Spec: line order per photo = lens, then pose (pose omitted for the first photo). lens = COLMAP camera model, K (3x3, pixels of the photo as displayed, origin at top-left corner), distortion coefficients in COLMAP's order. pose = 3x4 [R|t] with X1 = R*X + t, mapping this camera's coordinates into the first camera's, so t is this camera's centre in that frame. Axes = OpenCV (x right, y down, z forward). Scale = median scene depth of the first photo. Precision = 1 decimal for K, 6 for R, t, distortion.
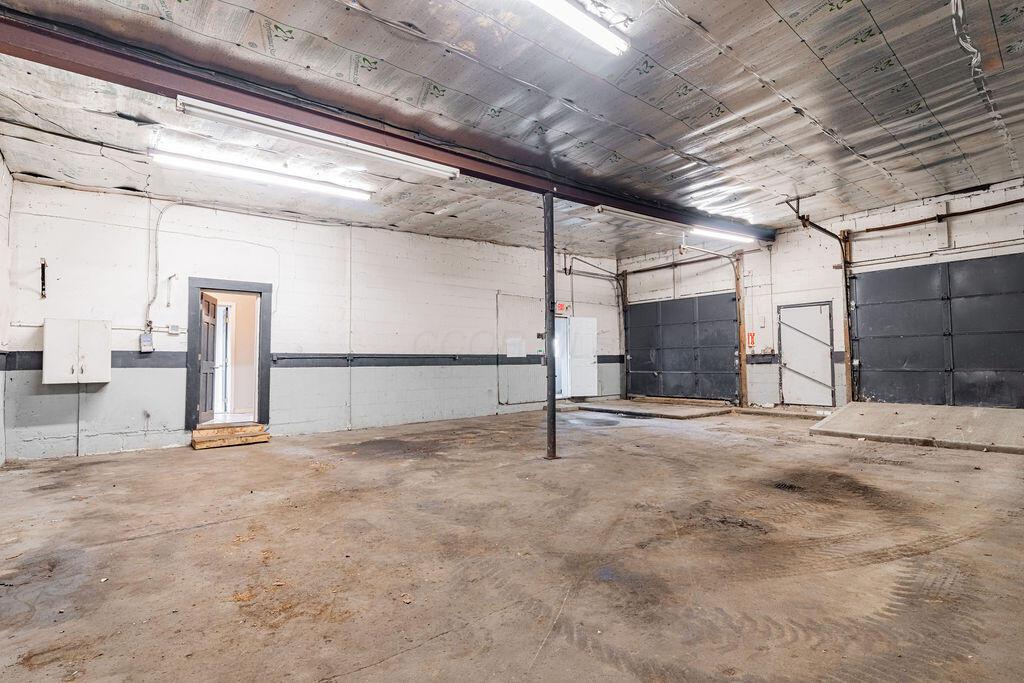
lens RADIAL K [[489.8, 0, 511.4], [0, 489.8, 341.3], [0, 0, 1]] dist [-0.009718, 0.000094]
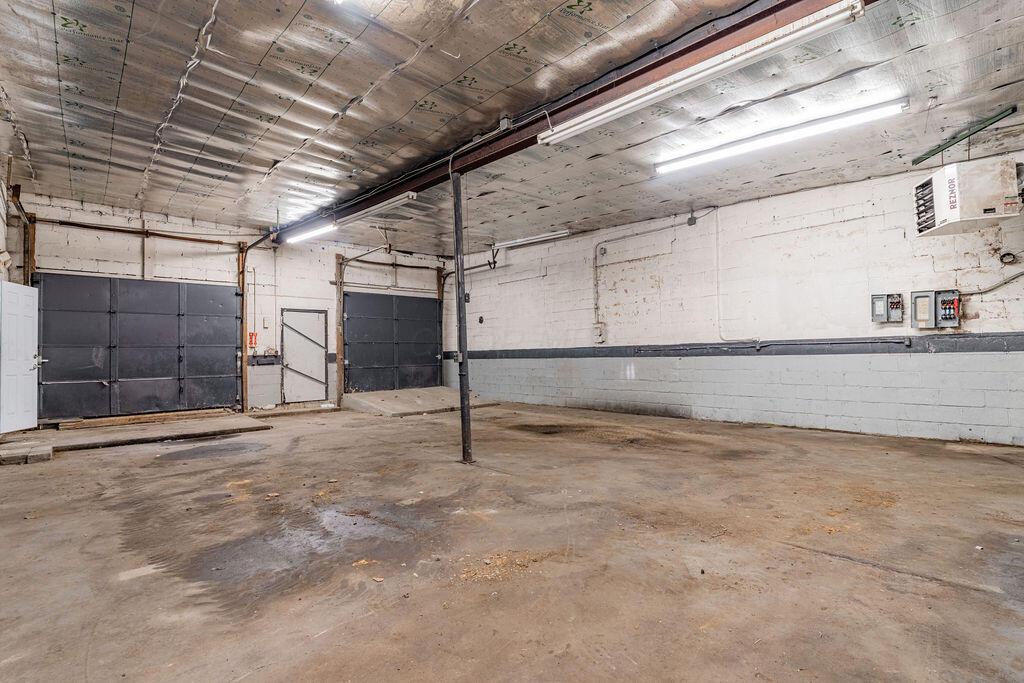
lens RADIAL K [[489.8, 0, 515.7], [0, 489.8, 339.8], [0, 0, 1]] dist [-0.009718, 0.000094]
pose [[-0.081373, 0.042383, 0.995782, -0.558607], [-0.023028, 0.998749, -0.044391, 0.030582], [-0.996418, -0.026543, -0.080295, 0.642916]]
